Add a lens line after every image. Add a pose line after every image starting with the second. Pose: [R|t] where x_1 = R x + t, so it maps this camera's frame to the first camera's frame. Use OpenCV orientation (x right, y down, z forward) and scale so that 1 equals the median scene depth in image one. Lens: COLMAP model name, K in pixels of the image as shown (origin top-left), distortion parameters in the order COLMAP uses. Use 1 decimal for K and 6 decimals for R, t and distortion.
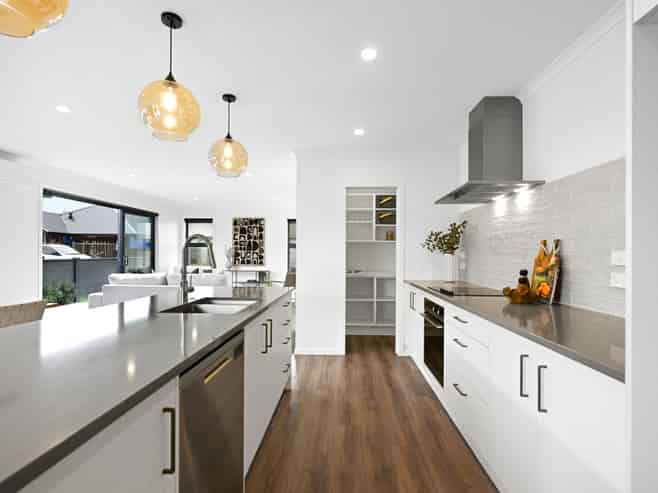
lens RADIAL K [[329.6, 0, 326.7], [0, 329.6, 252.6], [0, 0, 1]] dist [0.004388, 0.000403]
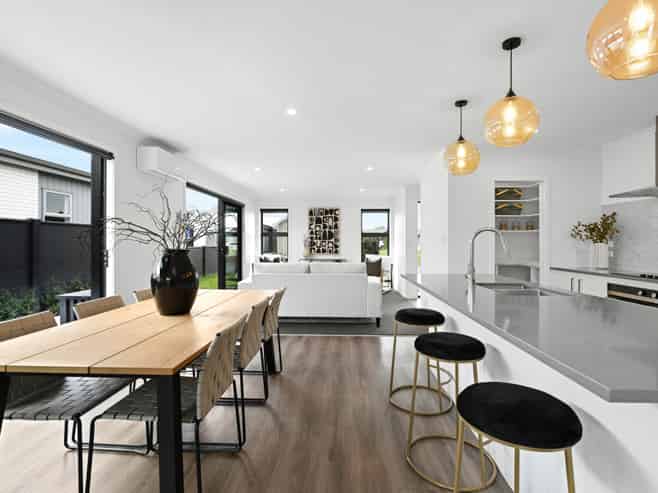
lens RADIAL K [[329.6, 0, 331.0], [0, 329.6, 242.2], [0, 0, 1]] dist [0.004388, 0.000403]
pose [[0.999983, -0.003155, 0.004999, -0.220442], [0.003136, 0.999988, 0.003866, -0.002546], [-0.005012, -0.003850, 0.999980, -0.031407]]
